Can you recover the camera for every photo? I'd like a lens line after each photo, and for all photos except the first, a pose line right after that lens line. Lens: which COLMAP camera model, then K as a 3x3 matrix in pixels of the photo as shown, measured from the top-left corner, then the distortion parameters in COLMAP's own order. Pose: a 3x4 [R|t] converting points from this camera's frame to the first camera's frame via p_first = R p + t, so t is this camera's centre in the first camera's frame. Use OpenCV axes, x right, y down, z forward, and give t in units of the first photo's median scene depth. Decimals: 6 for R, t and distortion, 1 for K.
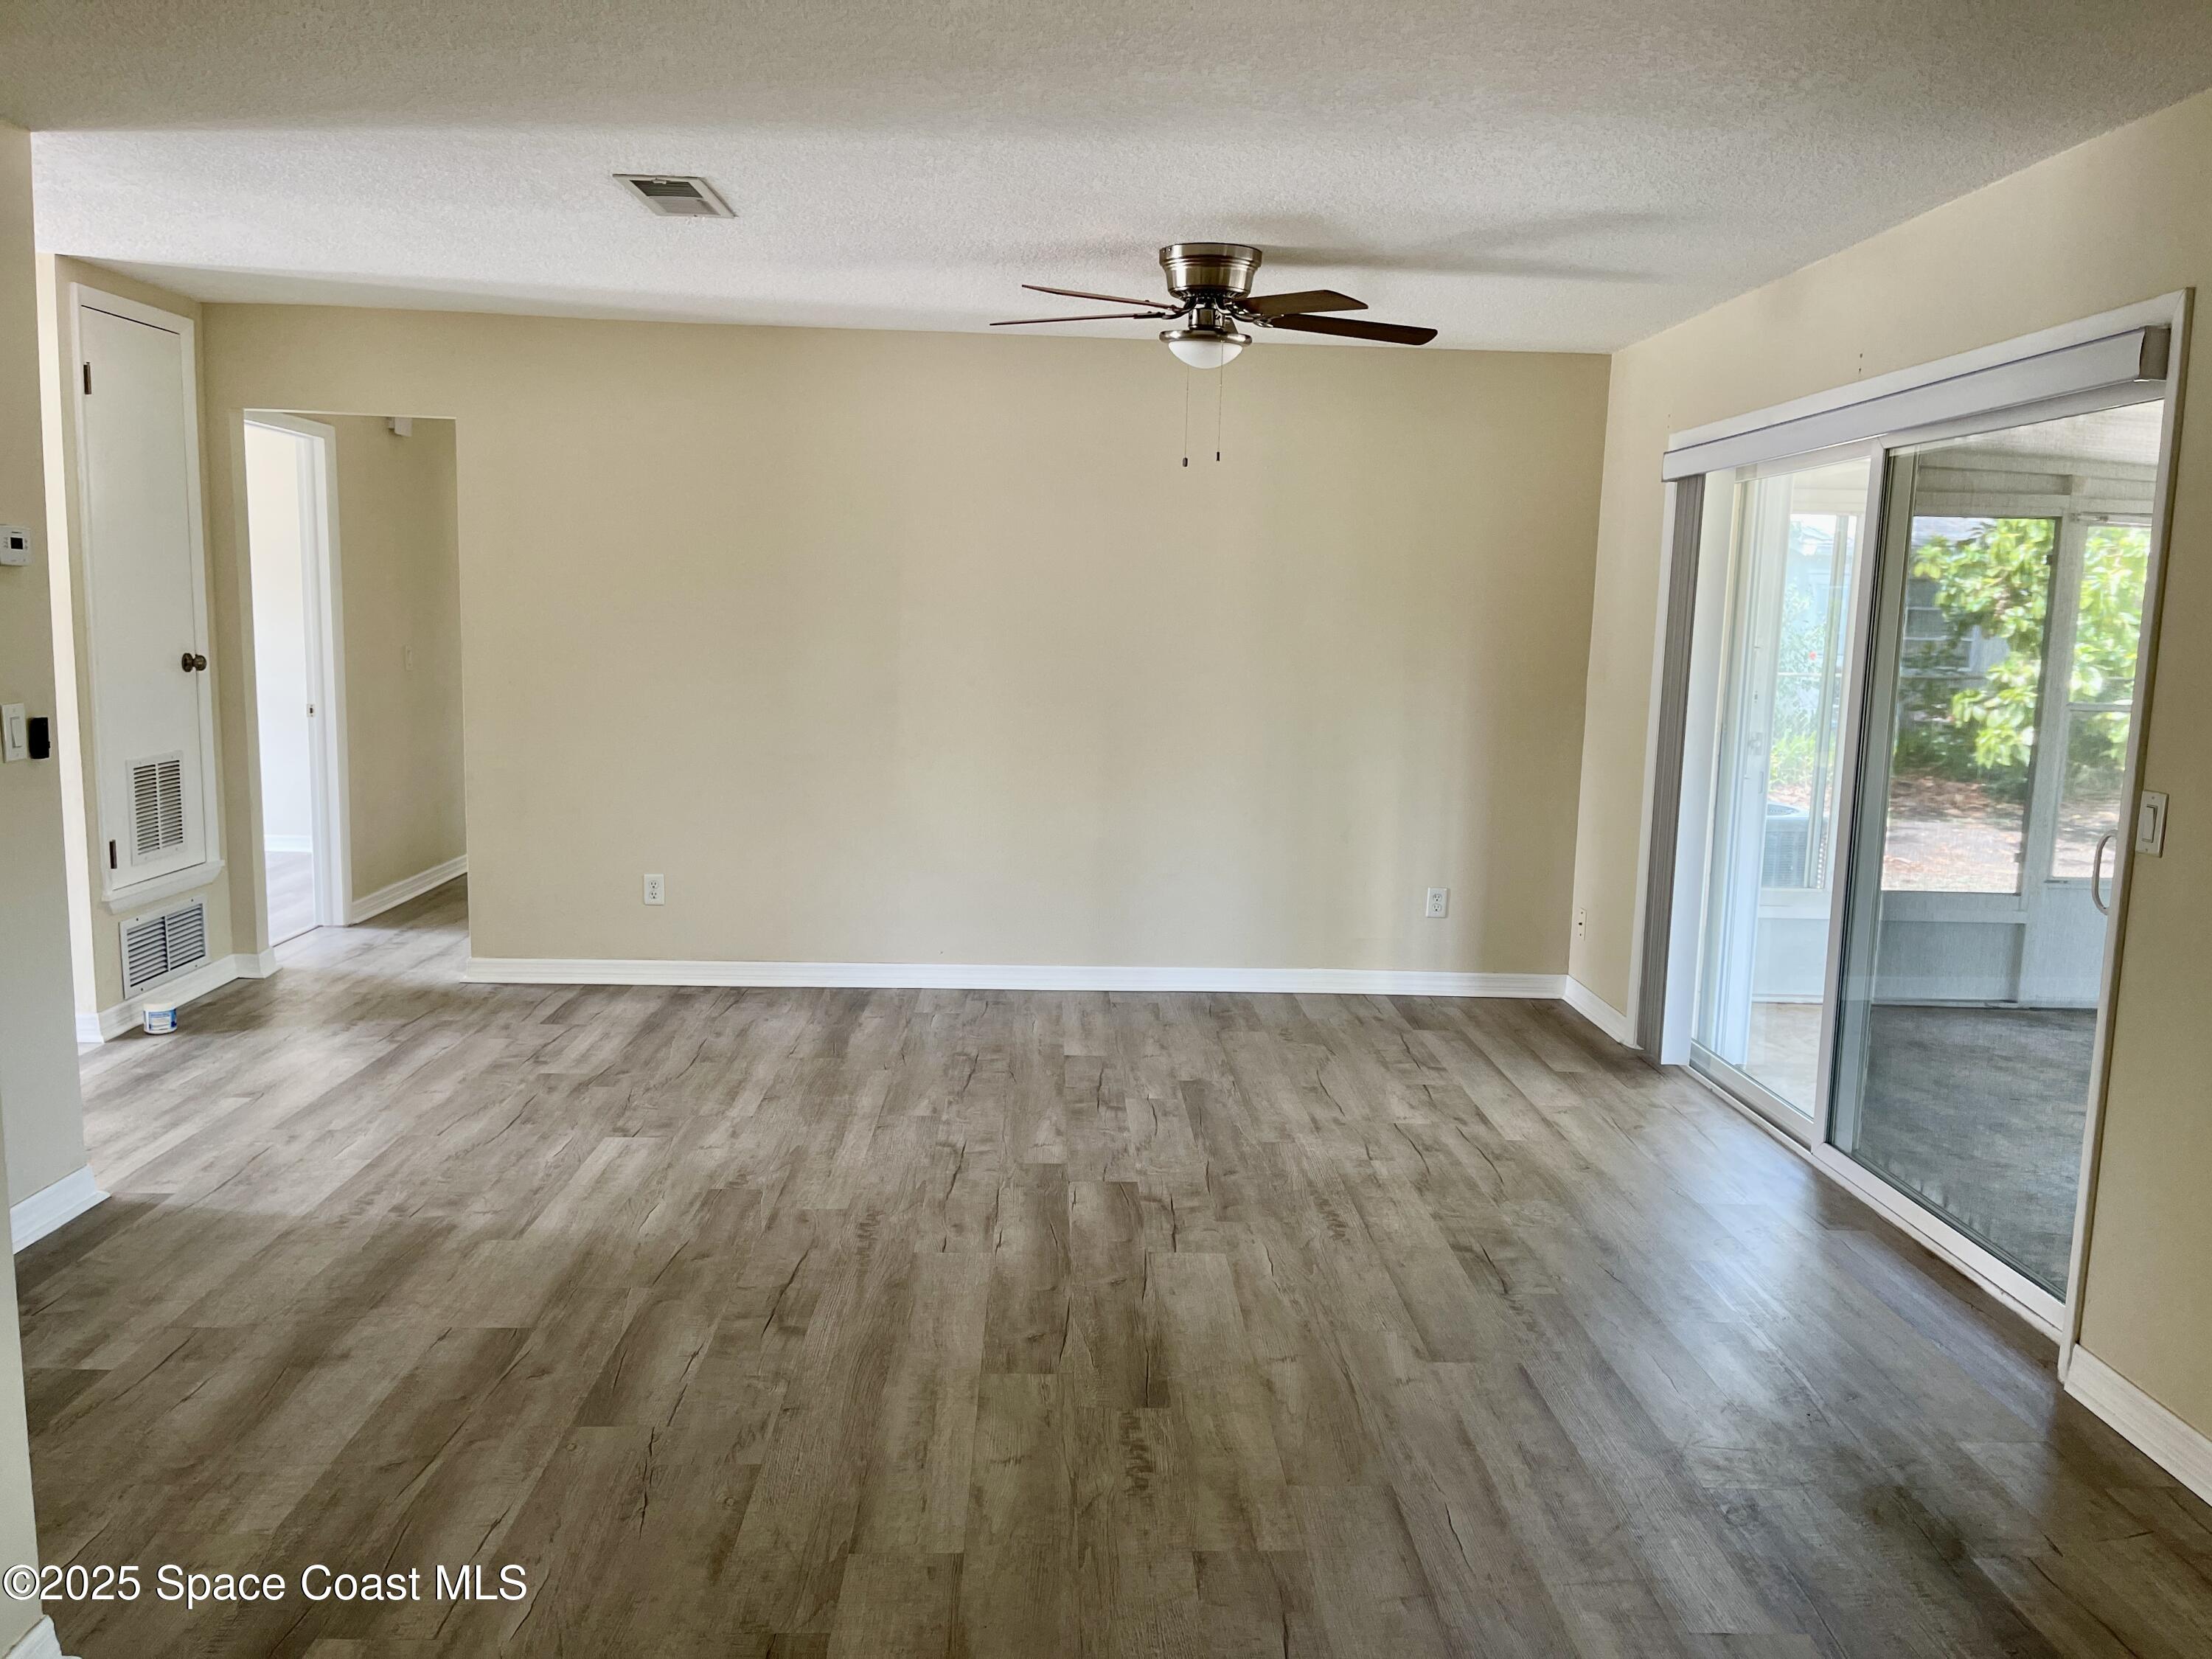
lens RADIAL K [[1654.4, 0, 1106.7], [0, 1654.4, 832.6], [0, 0, 1]] dist [-0.010175, -0.006425]
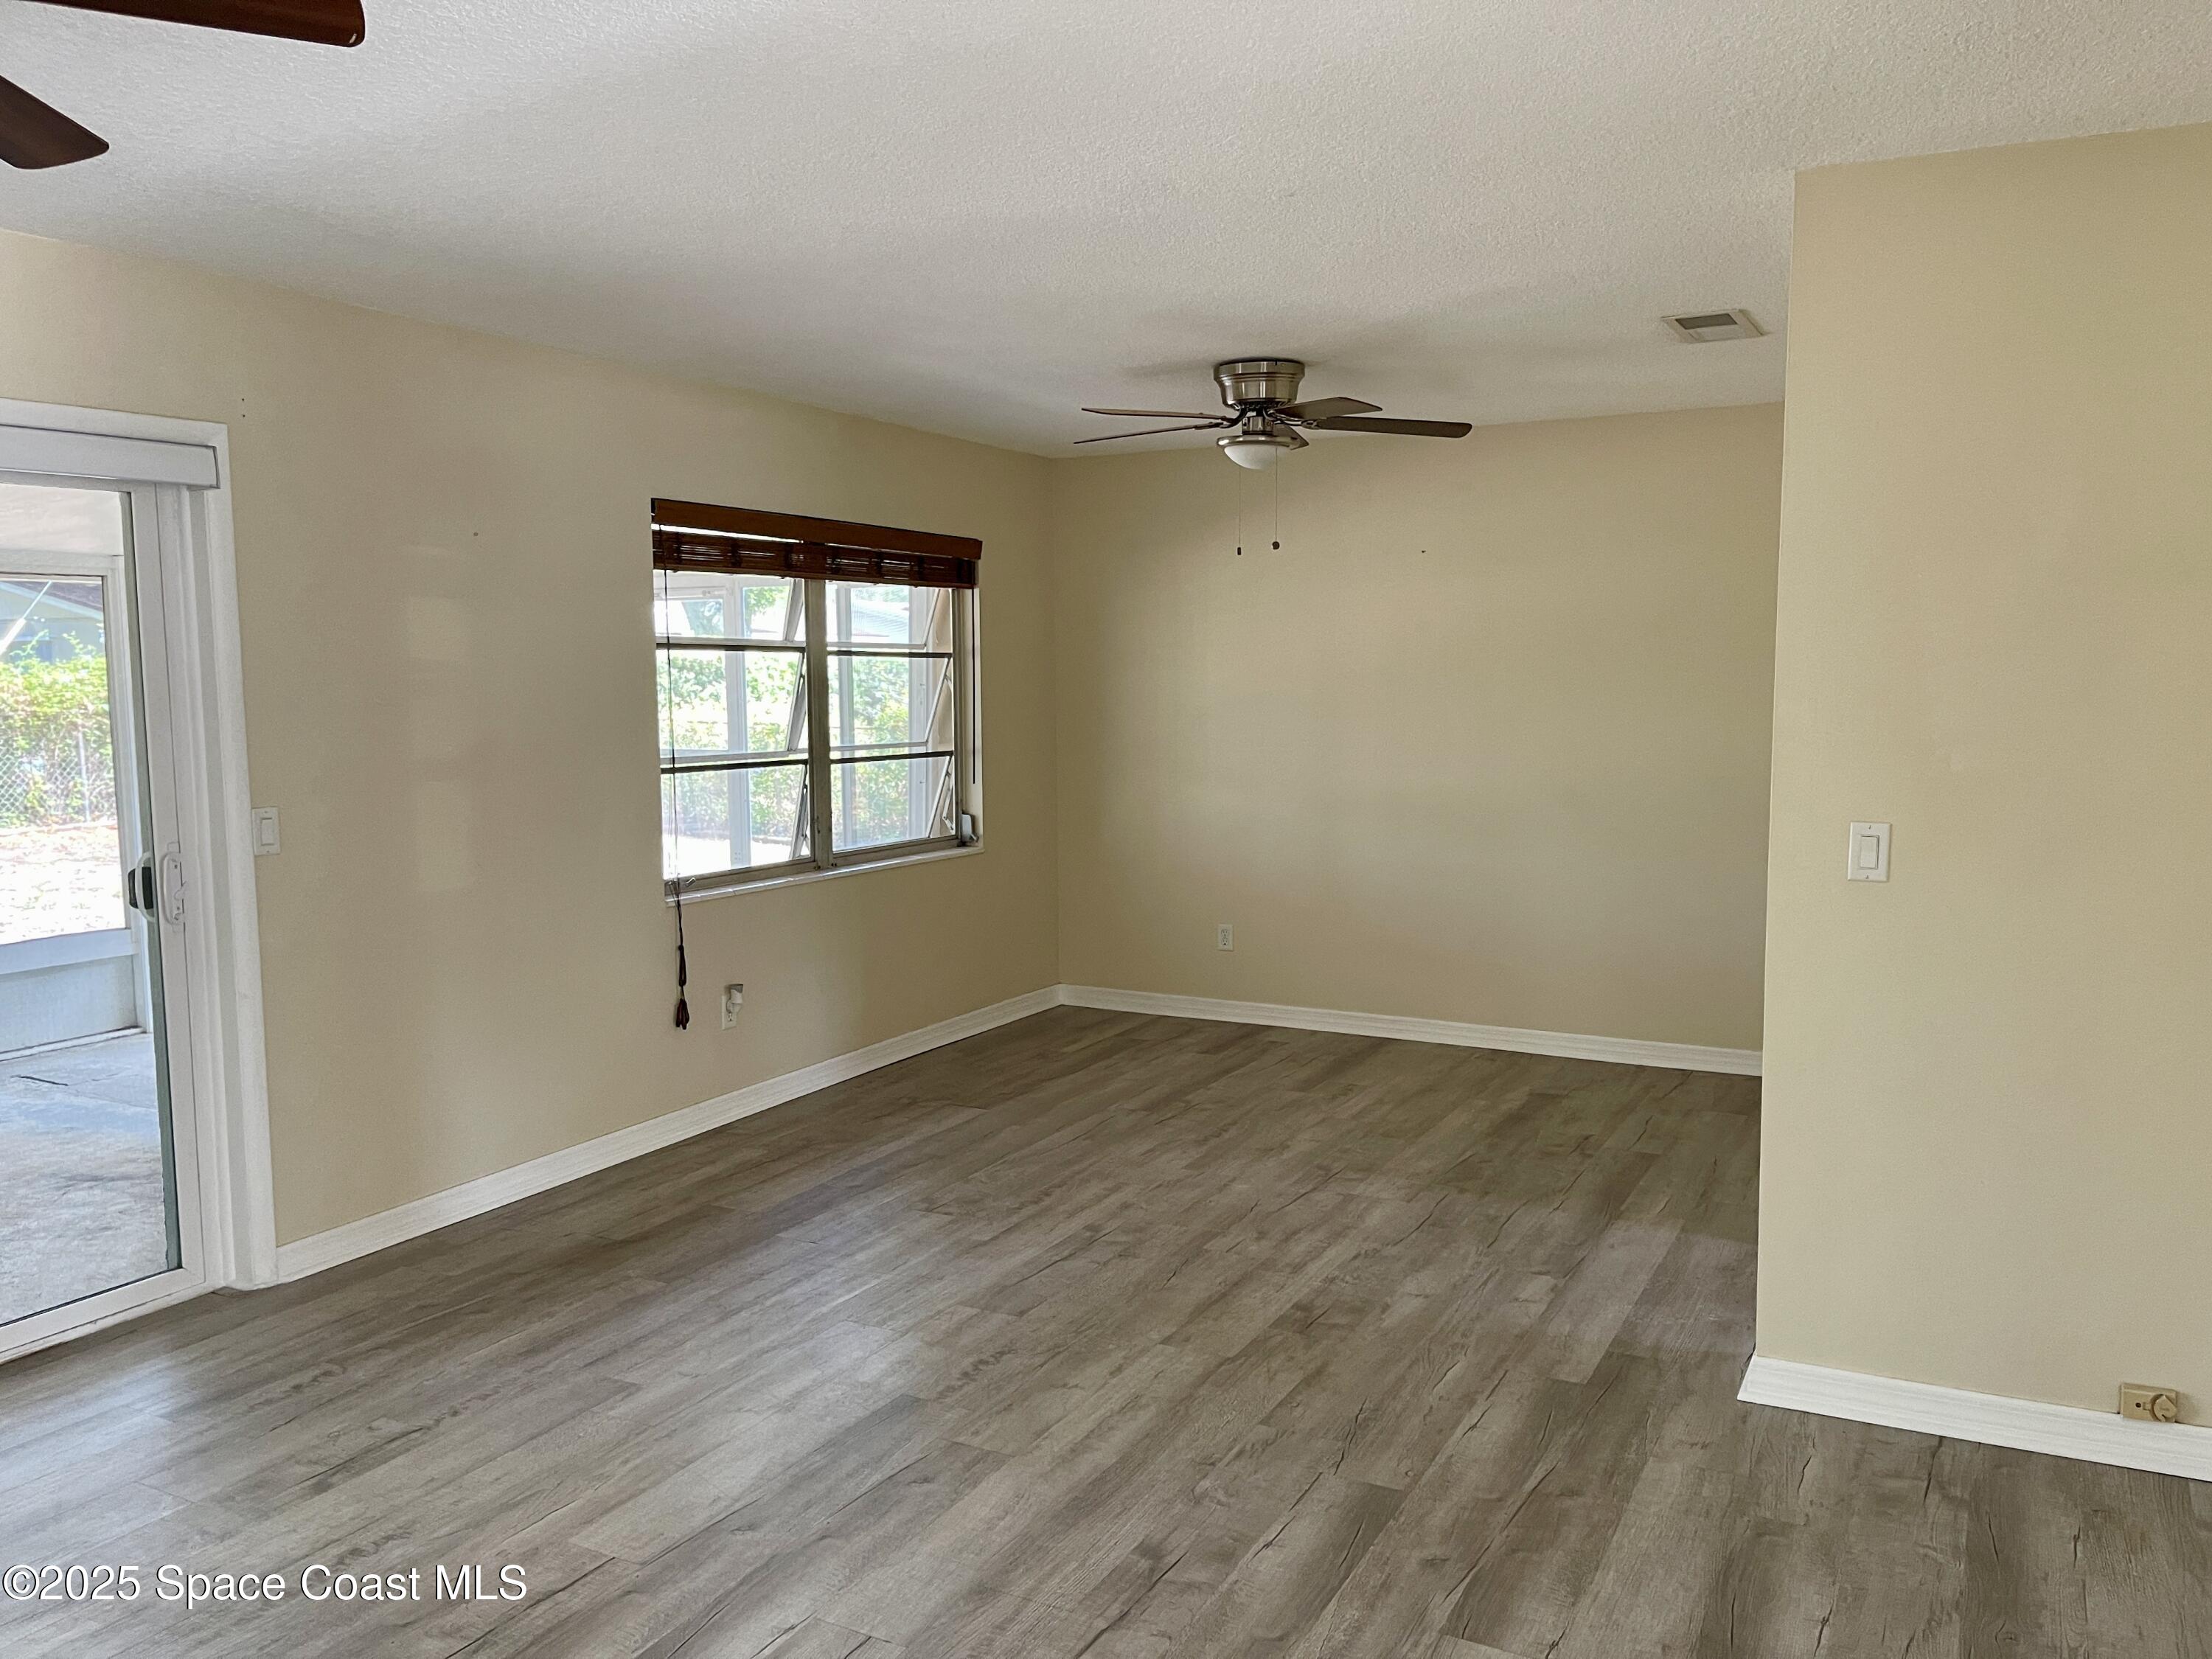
lens RADIAL K [[1654.4, 0, 1106.3], [0, 1654.4, 831.9], [0, 0, 1]] dist [-0.010175, -0.006425]
pose [[-0.860400, -0.073713, 0.504260, -0.632757], [0.049251, 0.972825, 0.226244, -0.281364], [-0.507233, 0.219495, -0.833388, 1.808837]]
